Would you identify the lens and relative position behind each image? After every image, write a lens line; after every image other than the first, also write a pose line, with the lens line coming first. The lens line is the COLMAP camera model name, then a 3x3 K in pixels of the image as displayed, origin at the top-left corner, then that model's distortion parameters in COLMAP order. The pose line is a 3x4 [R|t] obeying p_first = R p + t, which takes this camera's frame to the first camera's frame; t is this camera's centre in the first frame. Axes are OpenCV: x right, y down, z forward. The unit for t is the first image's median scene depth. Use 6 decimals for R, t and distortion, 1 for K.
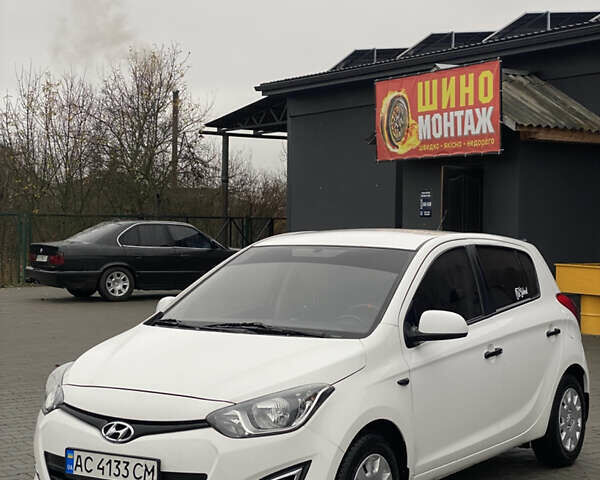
lens RADIAL K [[1194.6, 0, 307.9], [0, 1194.6, 241.2], [0, 0, 1]] dist [0.142267, 0.000000]
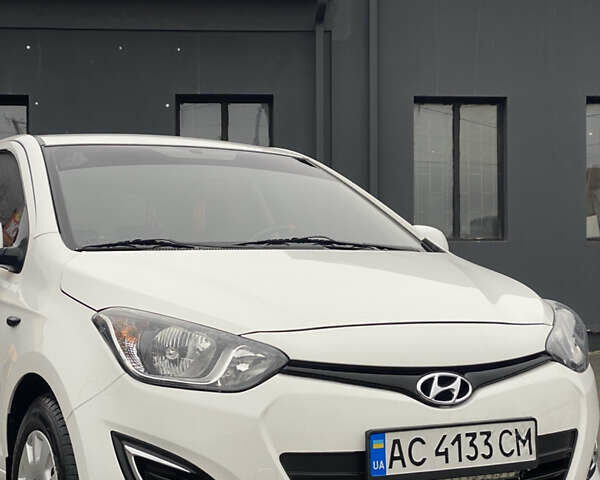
lens RADIAL K [[1194.6, 0, 315.0], [0, 1194.6, 250.3], [0, 0, 1]] dist [0.142267, 0.000000]
pose [[0.477589, 0.006769, 0.878557, -0.579090], [0.024604, 0.999475, -0.021075, 0.082855], [-0.878239, 0.031682, 0.477172, 0.632026]]
